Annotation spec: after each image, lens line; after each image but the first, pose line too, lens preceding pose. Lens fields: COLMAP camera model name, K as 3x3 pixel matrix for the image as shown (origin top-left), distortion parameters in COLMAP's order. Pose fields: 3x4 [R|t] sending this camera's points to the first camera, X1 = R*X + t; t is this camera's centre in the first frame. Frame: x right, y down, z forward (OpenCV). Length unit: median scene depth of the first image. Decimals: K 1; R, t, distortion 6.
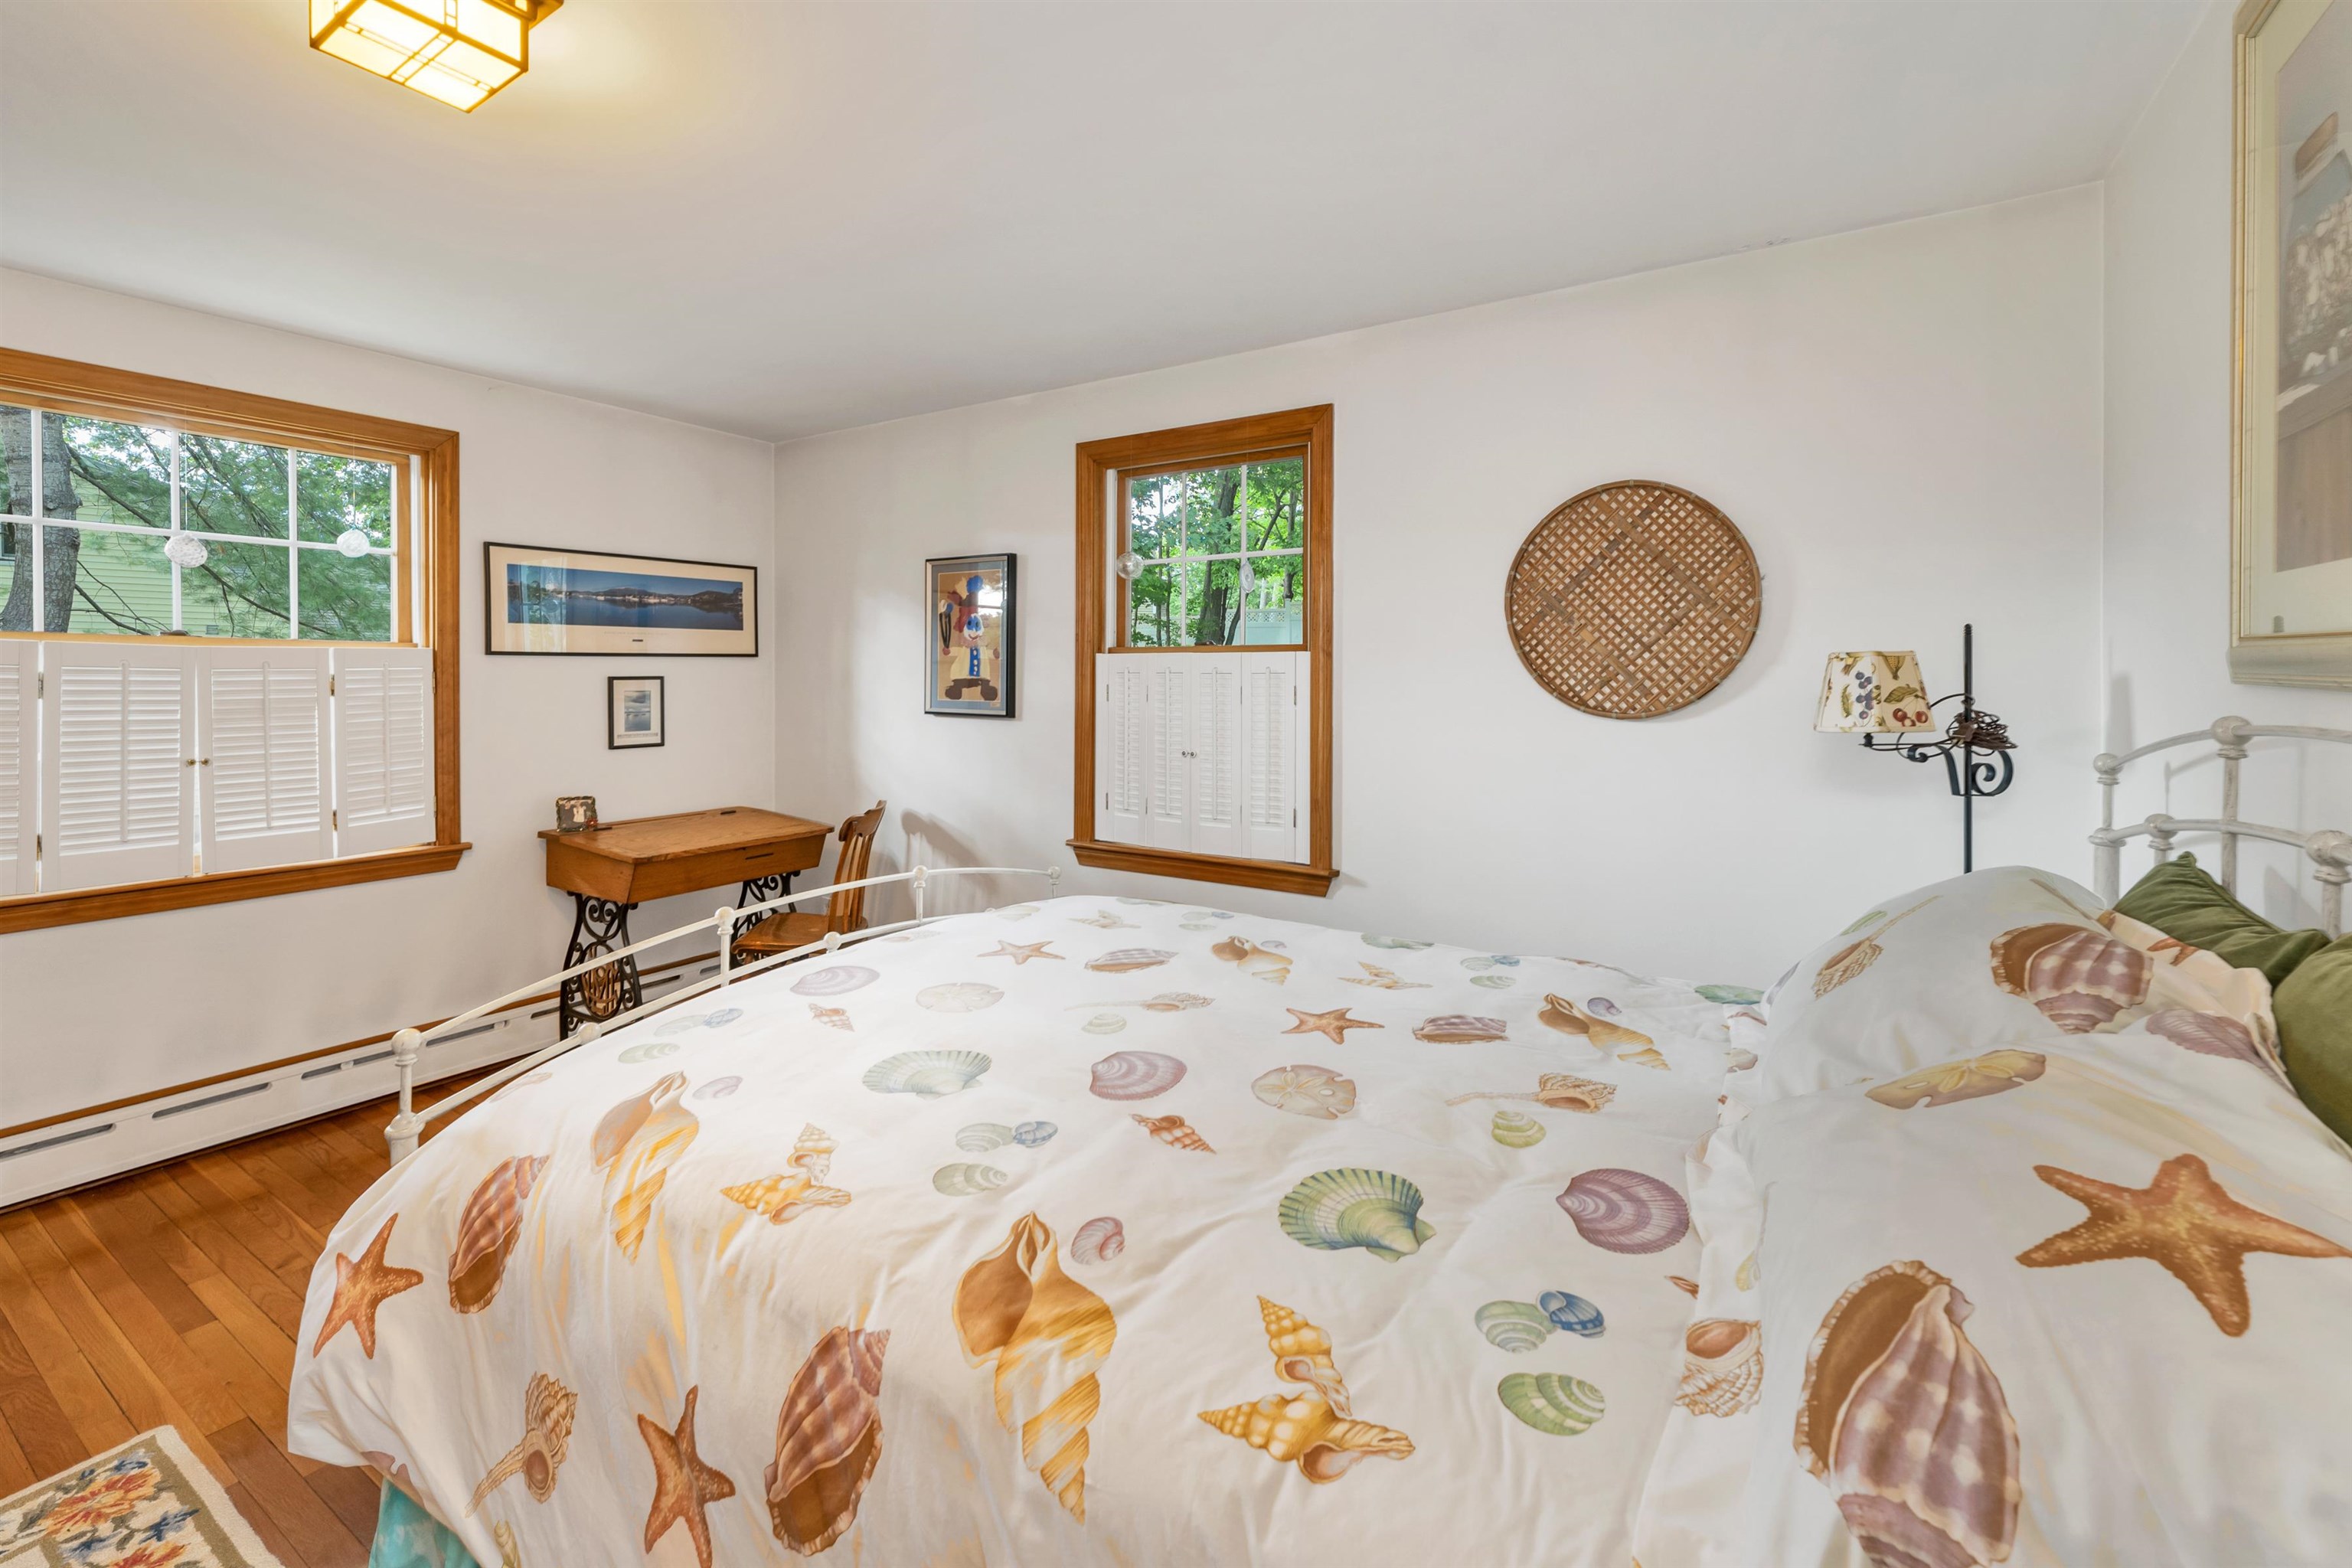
lens RADIAL K [[1001.8, 0, 1185.5], [0, 1001.8, 690.6], [0, 0, 1]] dist [-0.000262, -0.000320]
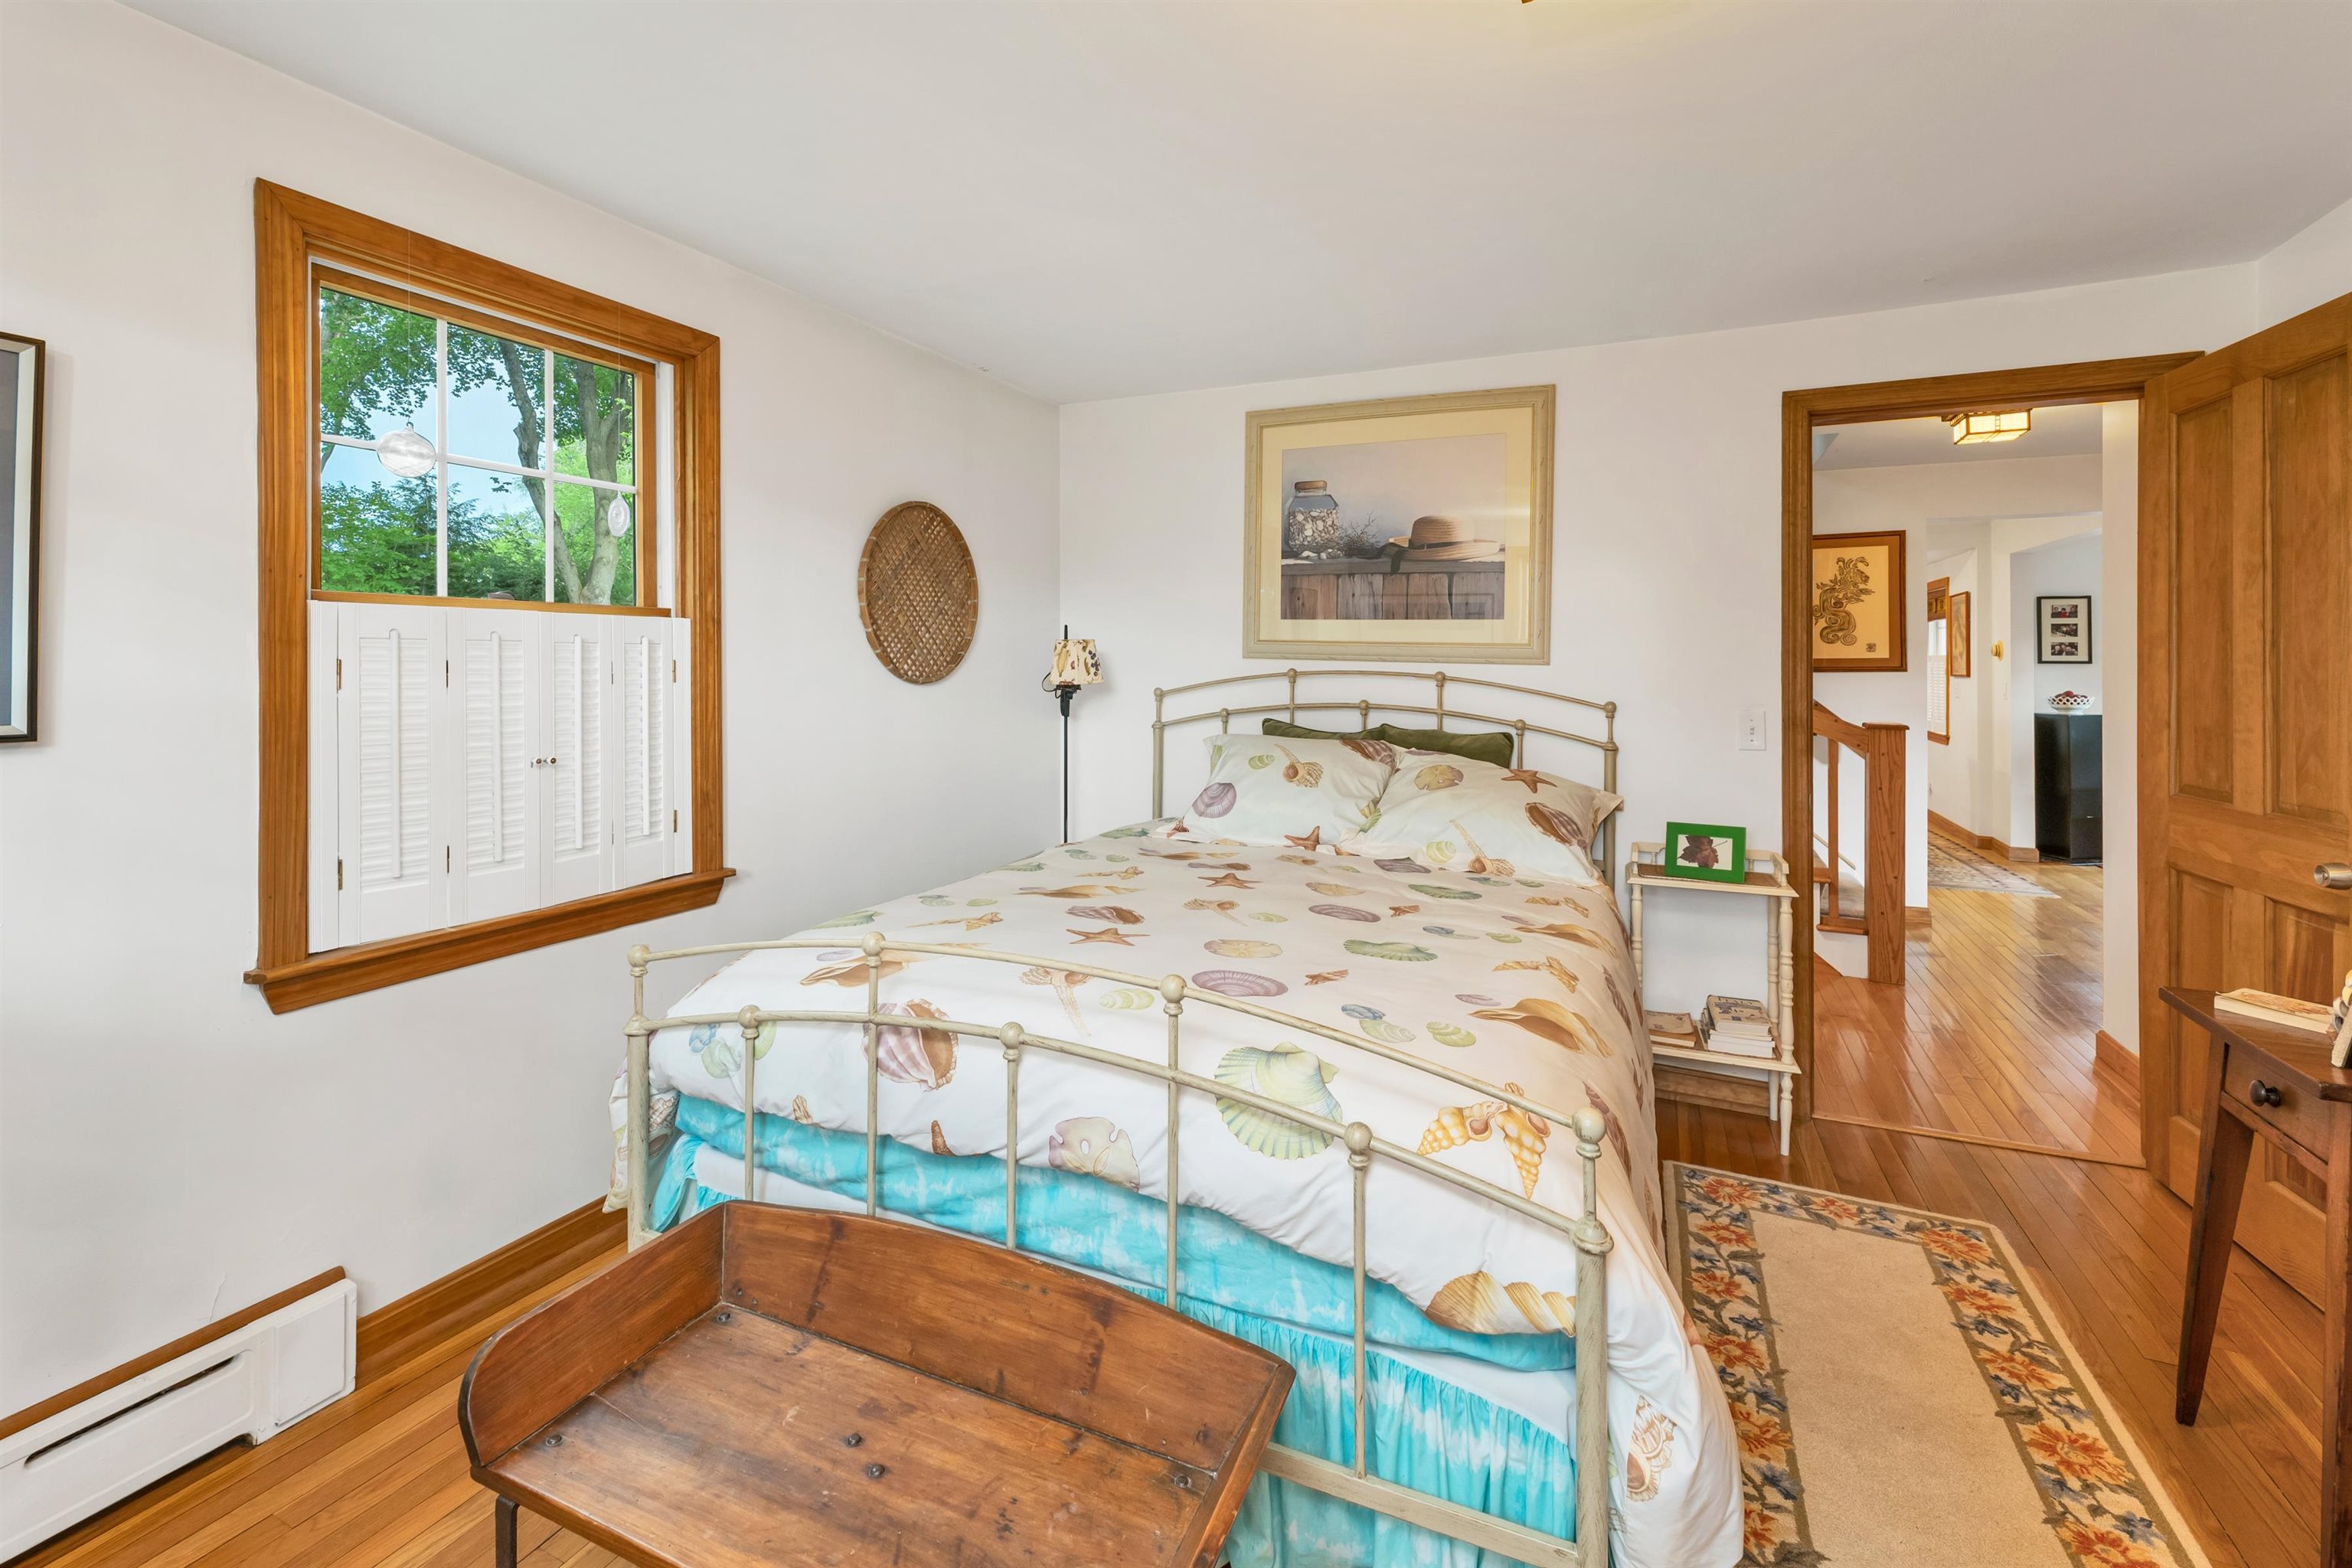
lens RADIAL K [[1037.7, 0, 1176.9], [0, 1037.7, 661.0], [0, 0, 1]] dist [0.003746, 0.000492]
pose [[-0.126403, -0.006719, 0.991956, -1.006502], [0.004752, 0.999961, 0.007379, -0.010634], [-0.991968, 0.005647, -0.126366, 0.897555]]
